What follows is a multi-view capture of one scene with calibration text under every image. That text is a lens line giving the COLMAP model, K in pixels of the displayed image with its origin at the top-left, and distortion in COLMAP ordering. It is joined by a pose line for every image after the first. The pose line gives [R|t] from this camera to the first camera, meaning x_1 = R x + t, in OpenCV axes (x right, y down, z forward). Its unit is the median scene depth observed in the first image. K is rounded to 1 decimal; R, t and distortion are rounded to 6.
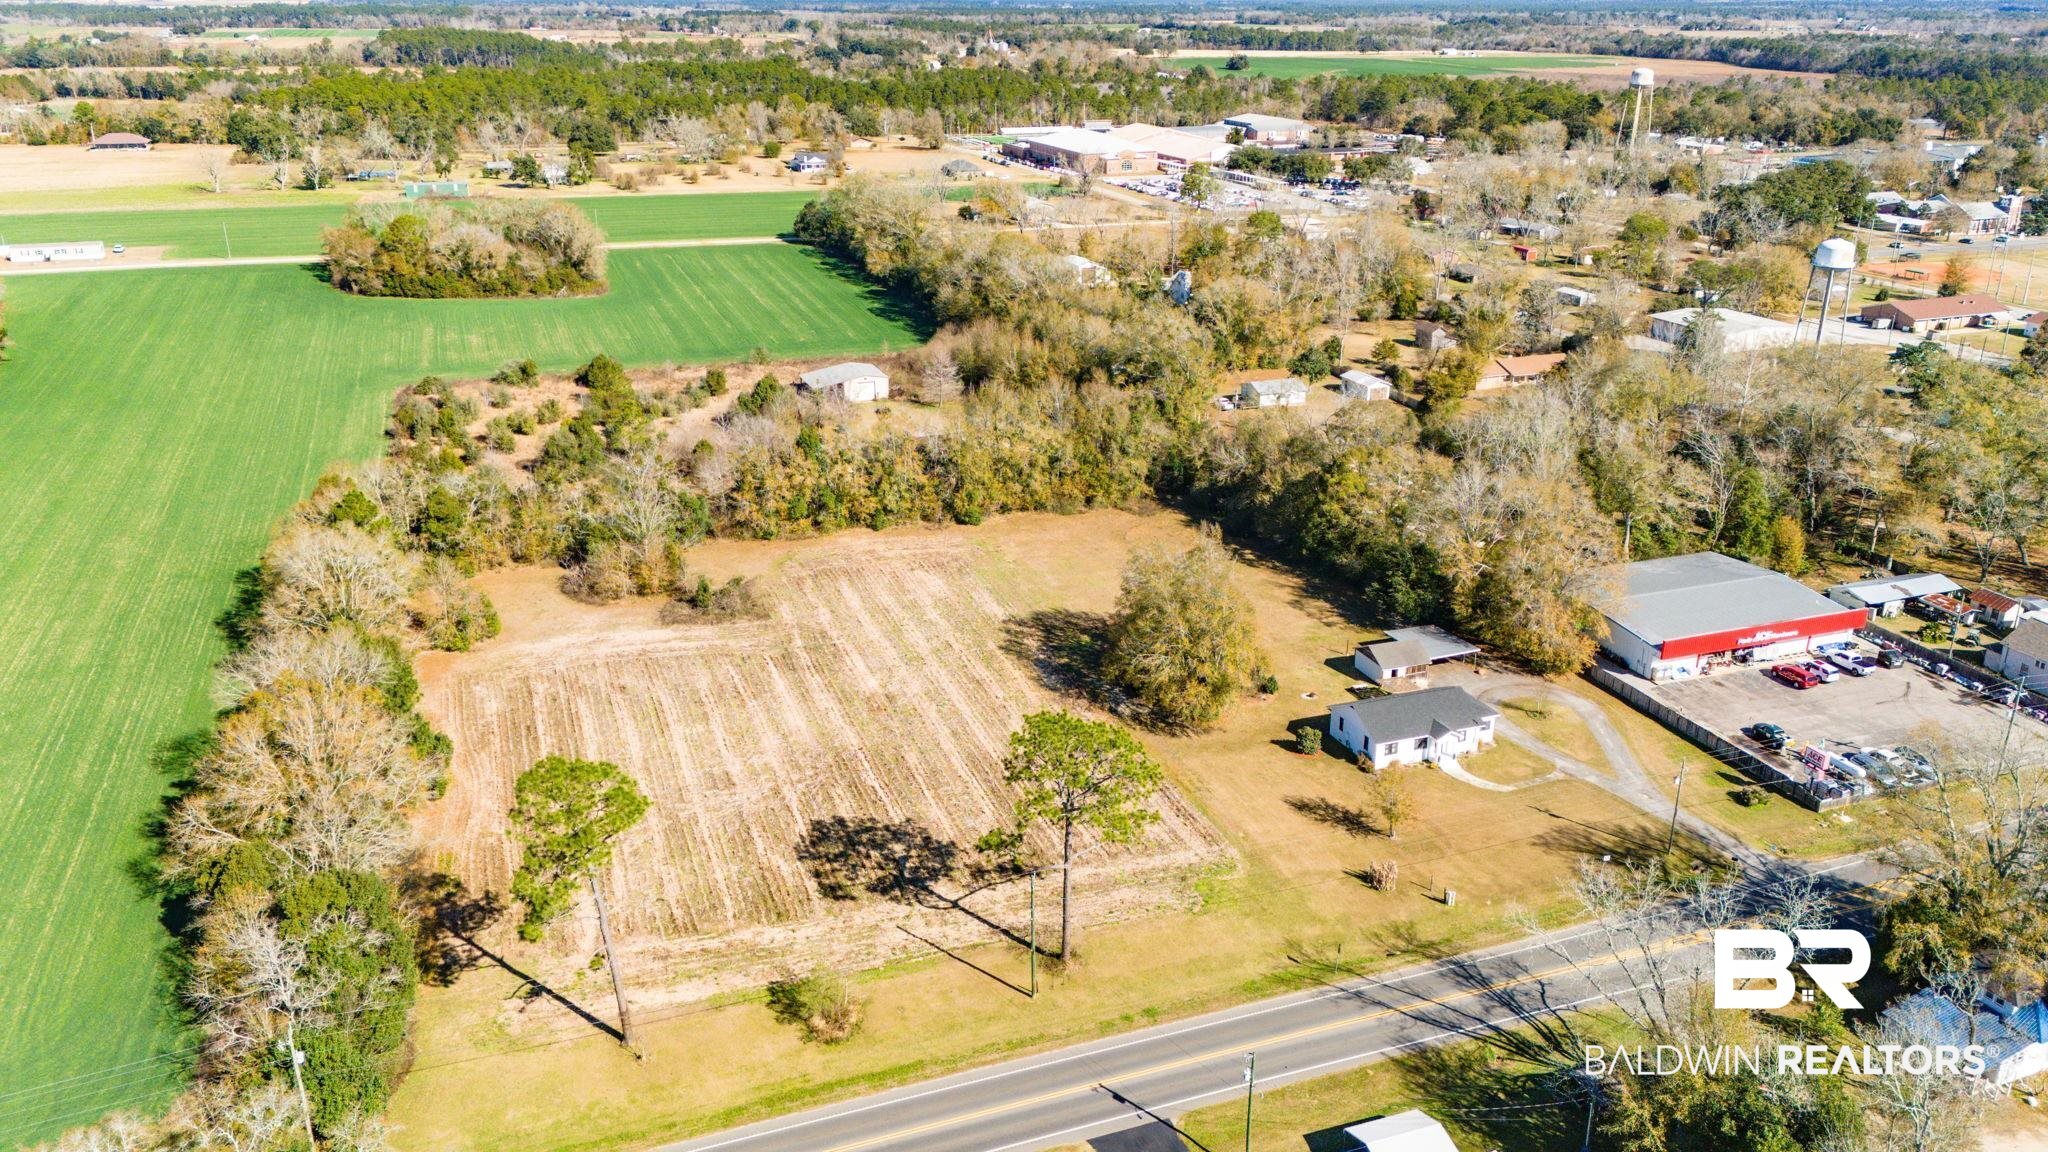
lens RADIAL K [[1538.0, 0, 1024.0], [0, 1538.0, 576.0], [0, 0, 1]] dist [0.080169, -0.073731]
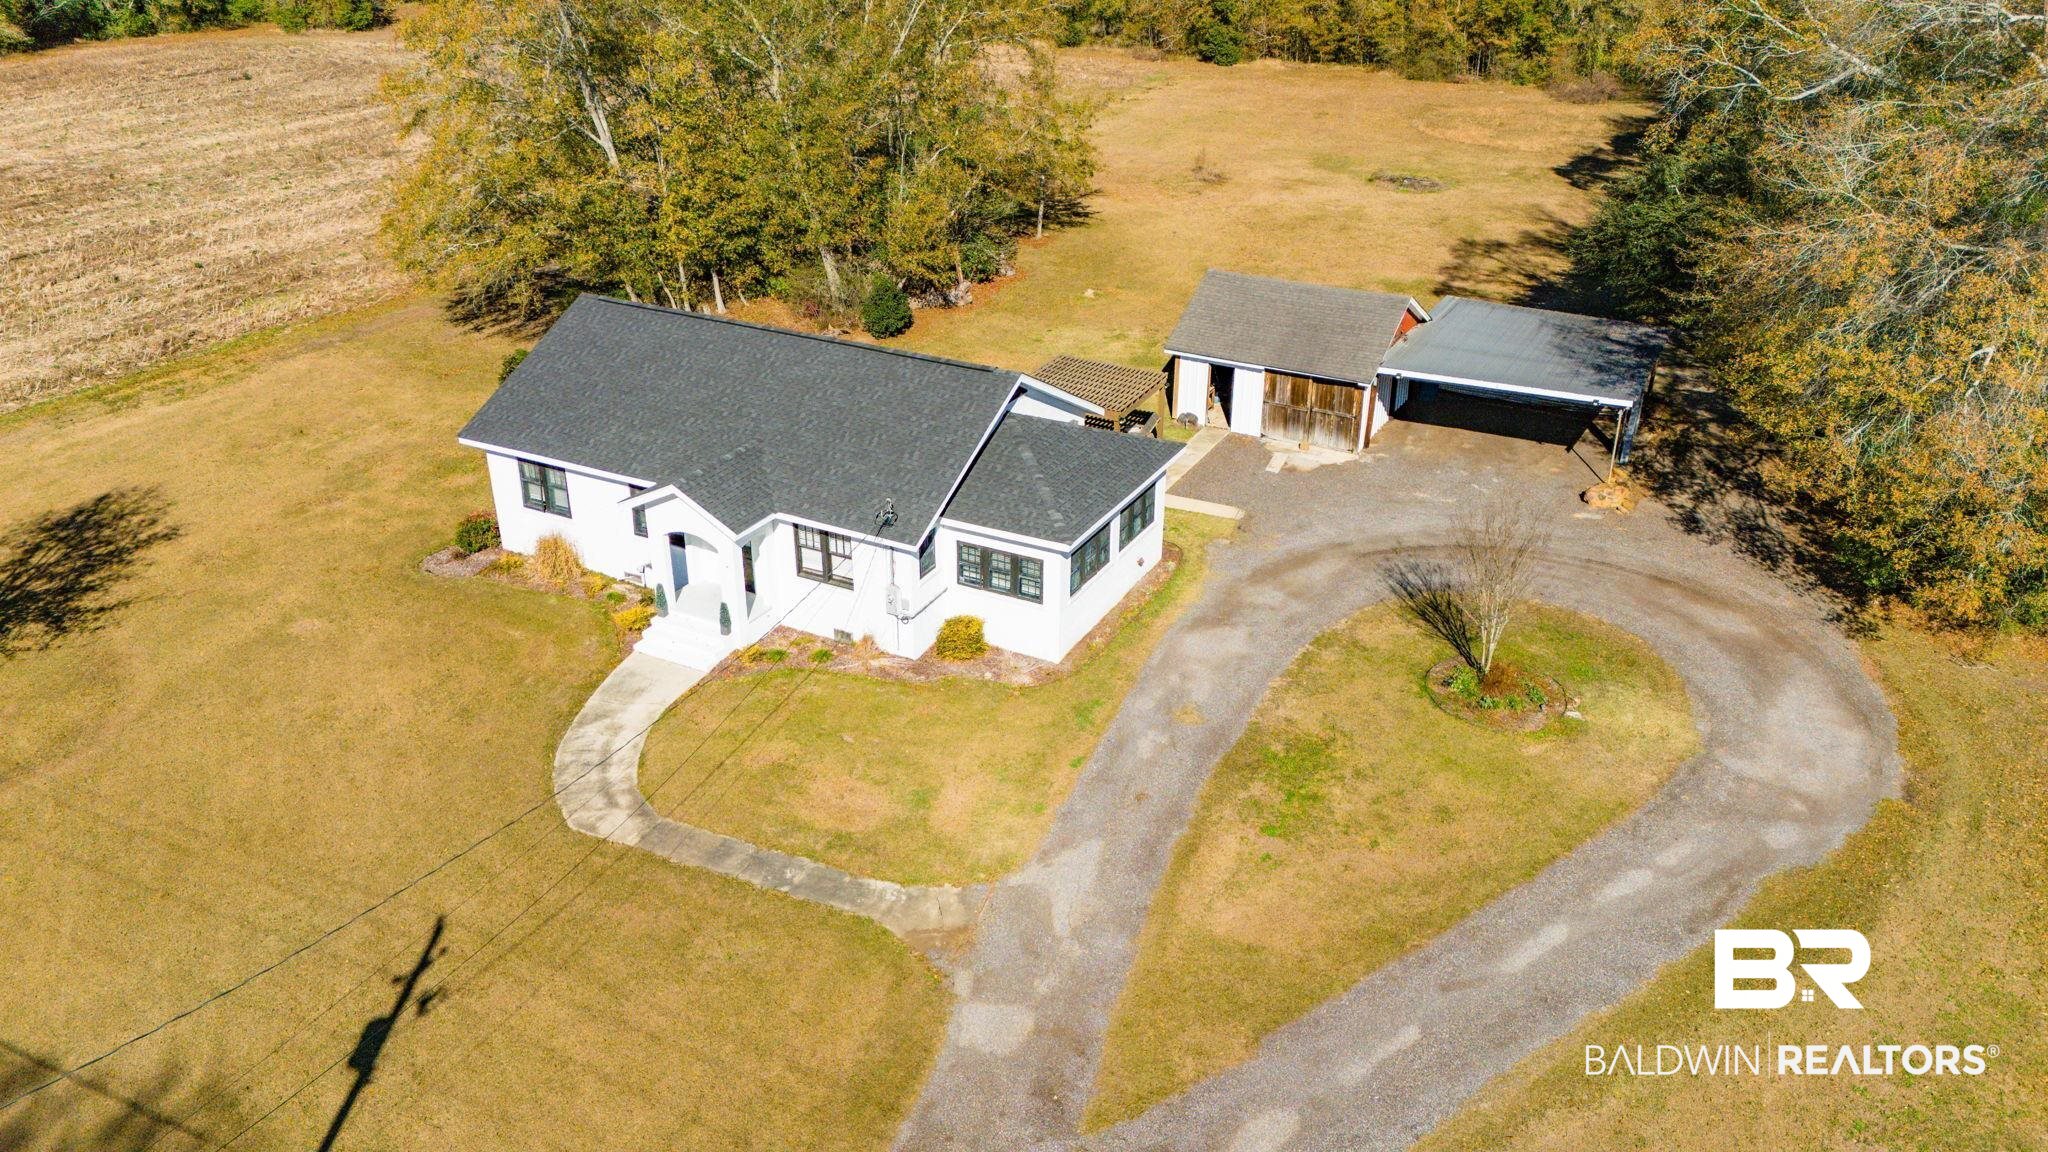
lens RADIAL K [[1487.1, 0, 1026.4], [0, 1487.1, 584.1], [0, 0, 1]] dist [0.080536, -0.075710]
pose [[0.660685, 0.338993, -0.669760, 0.335513], [-0.267468, 0.939975, 0.211916, 0.042016], [0.701396, 0.039130, 0.711697, 0.663894]]
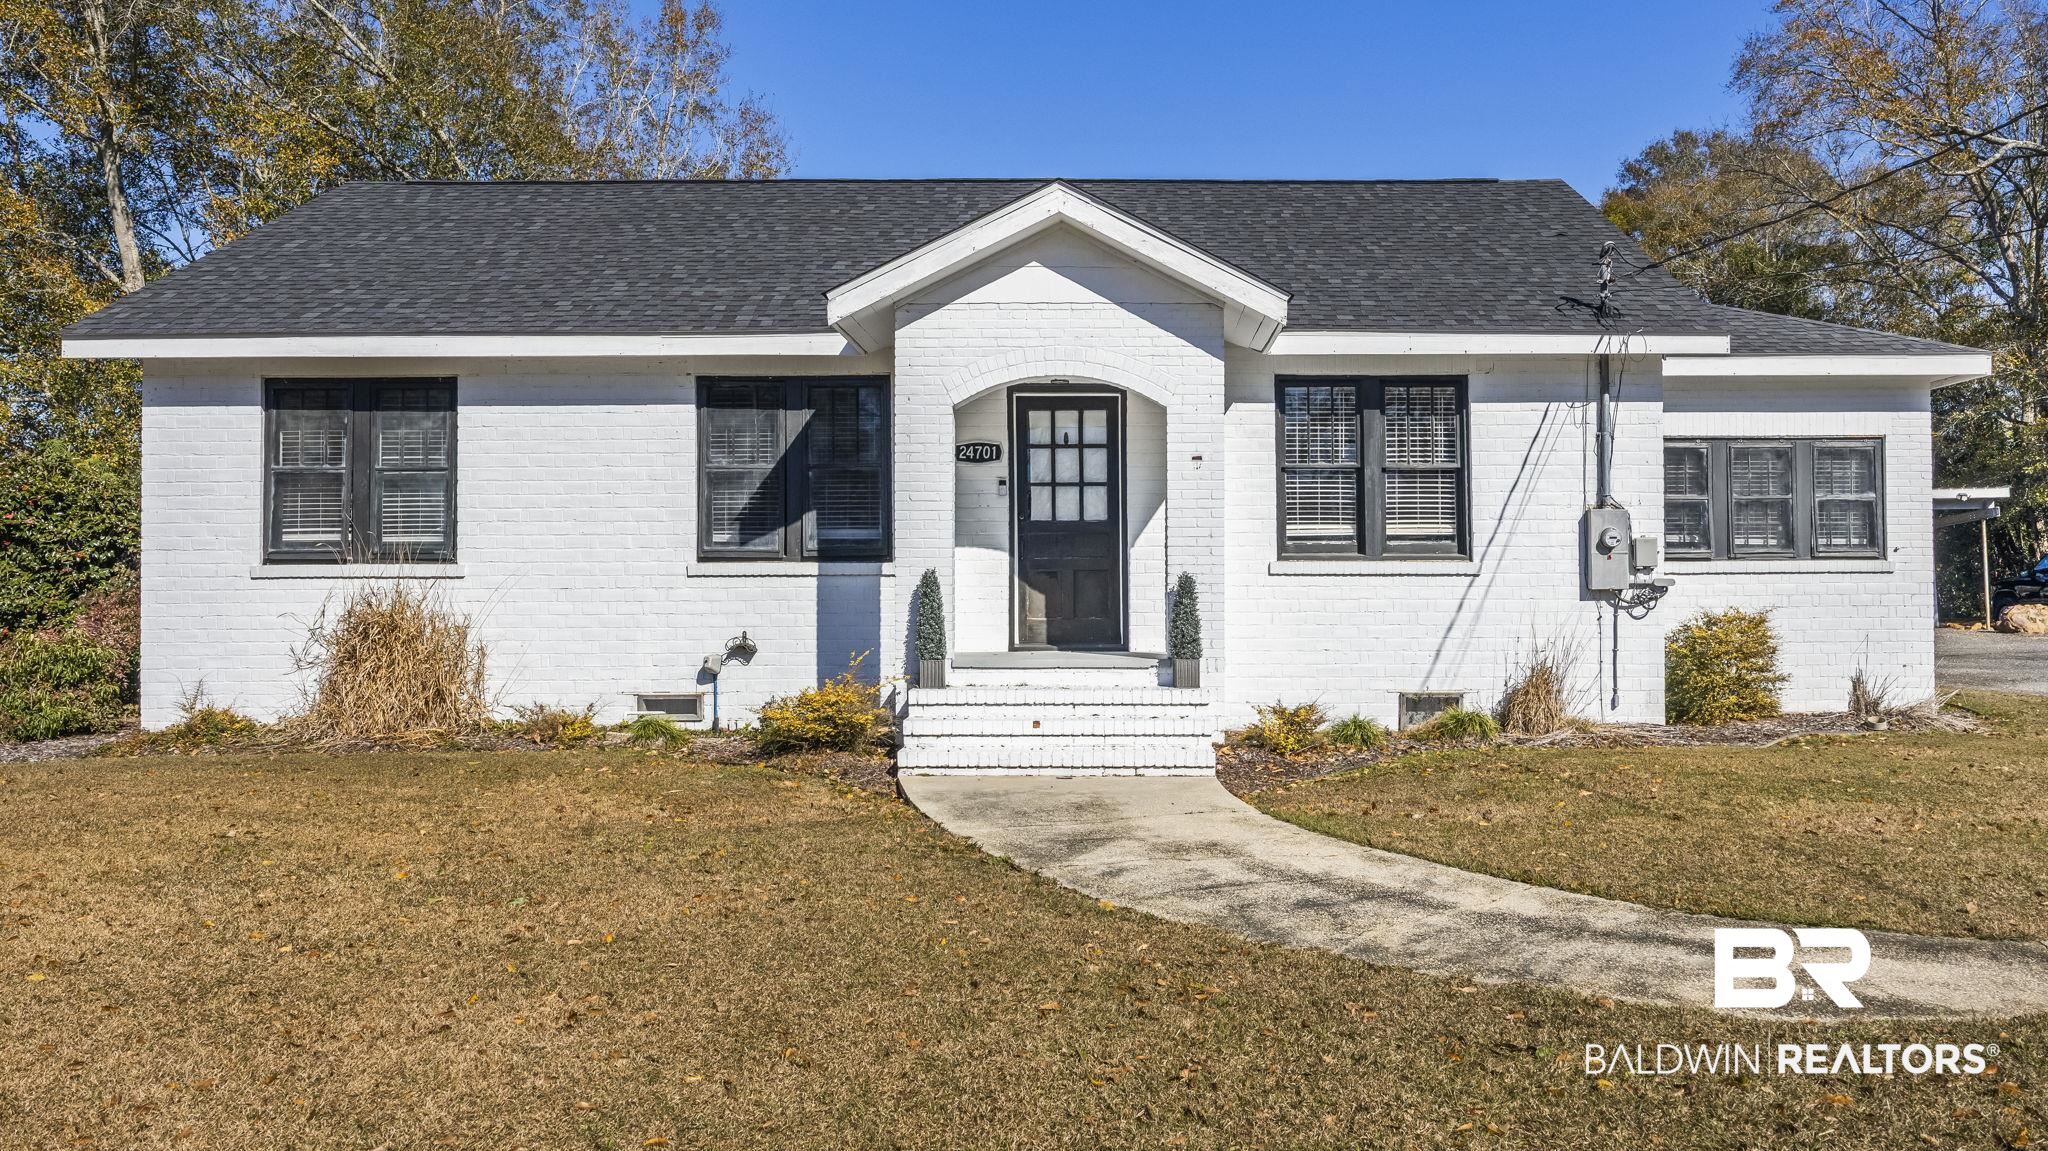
lens RADIAL K [[1538.0, 0, 1024.0], [0, 1538.0, 575.5], [0, 0, 1]] dist [0.080169, -0.073731]
pose [[0.928412, -0.014299, -0.371276, 0.224257], [-0.120970, 0.933181, -0.338437, 0.103871], [0.351307, 0.359122, 0.864647, 0.706397]]
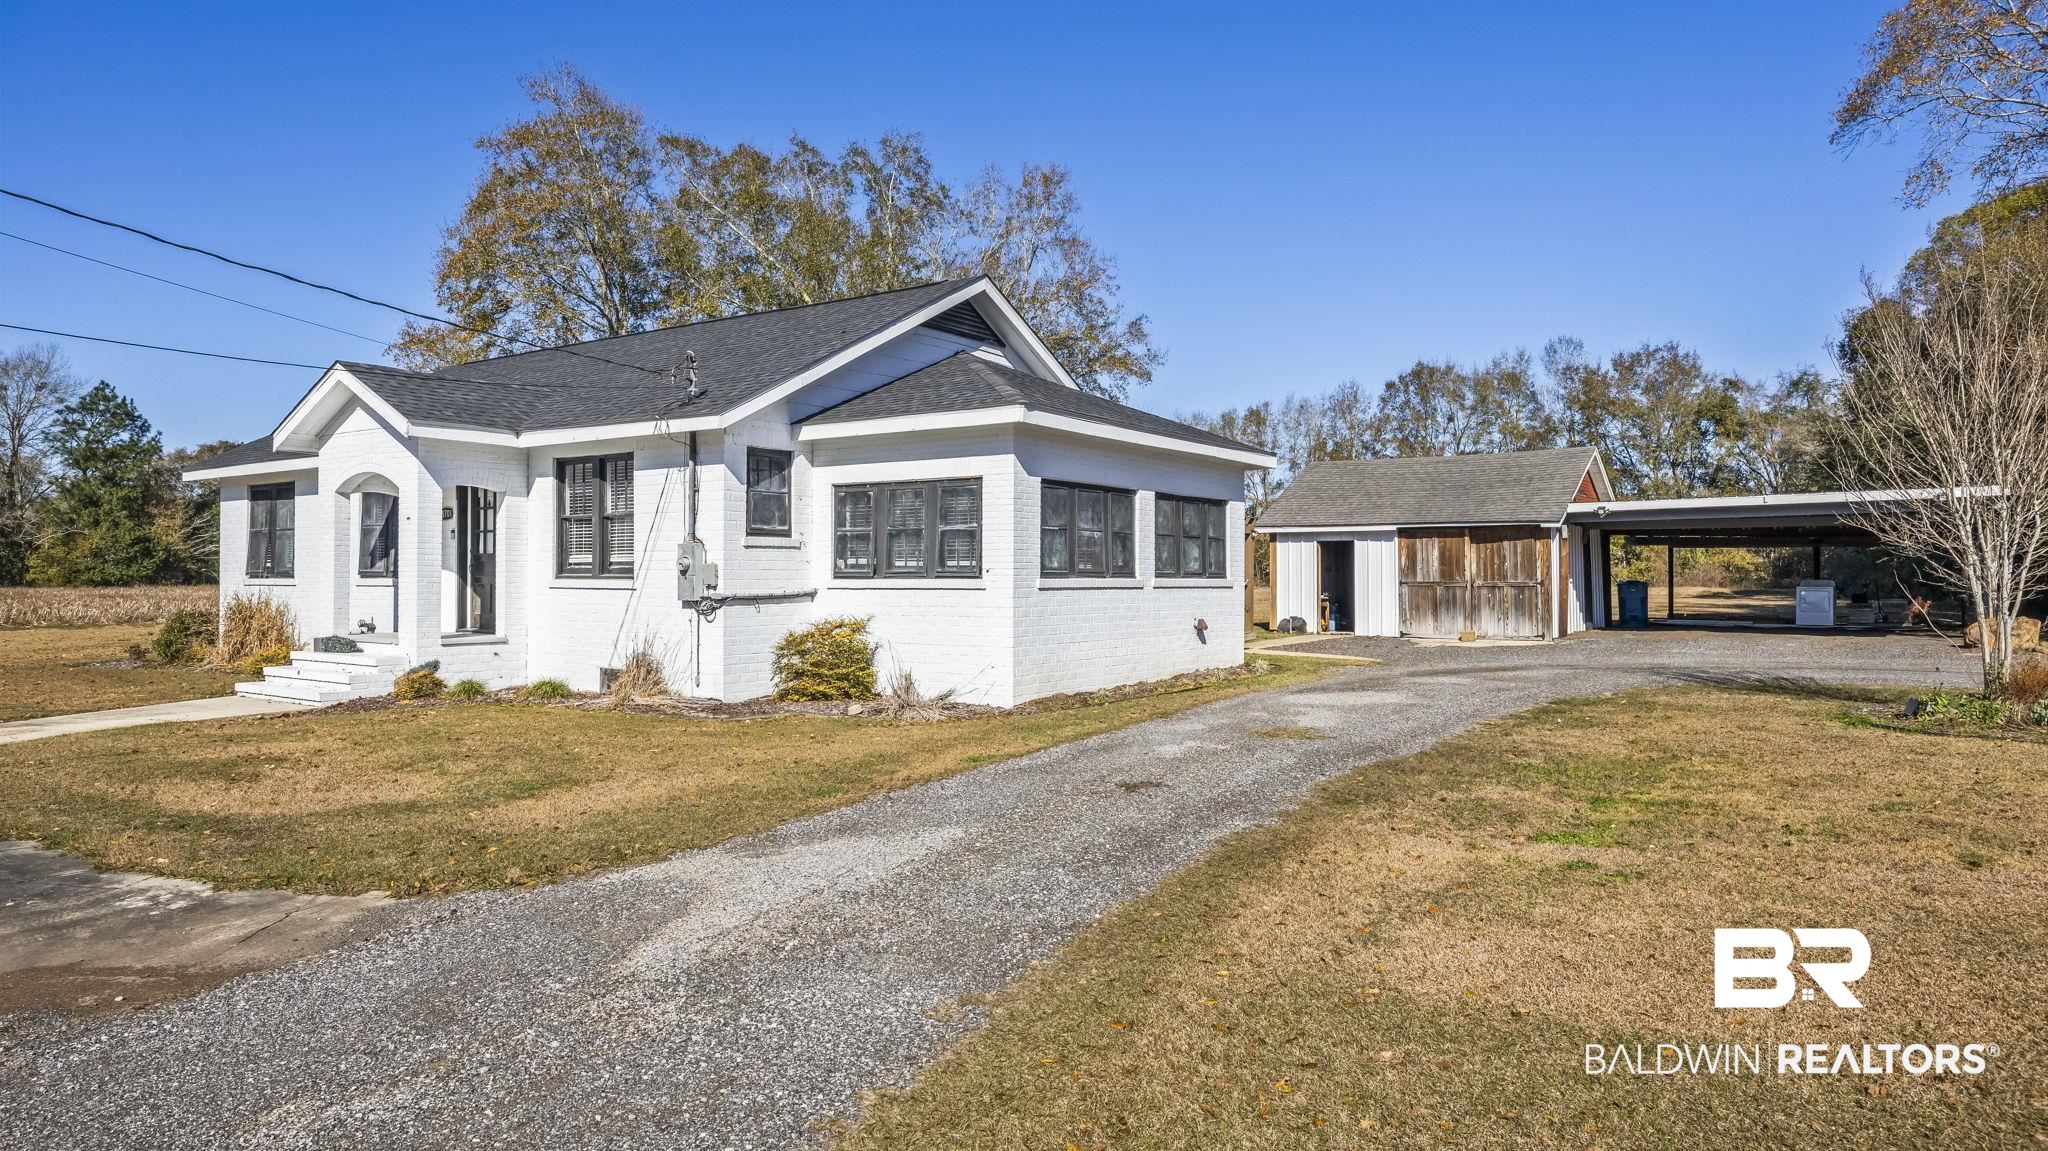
lens RADIAL K [[1236.9, 0, 1024.0], [0, 1236.9, 575.5], [0, 0, 1]] dist [-0.002864, -0.000214]
pose [[0.565510, -0.012372, -0.824649, 0.286977], [-0.287546, 0.934190, -0.211203, 0.089304], [0.772991, 0.356562, 0.524736, 0.744052]]
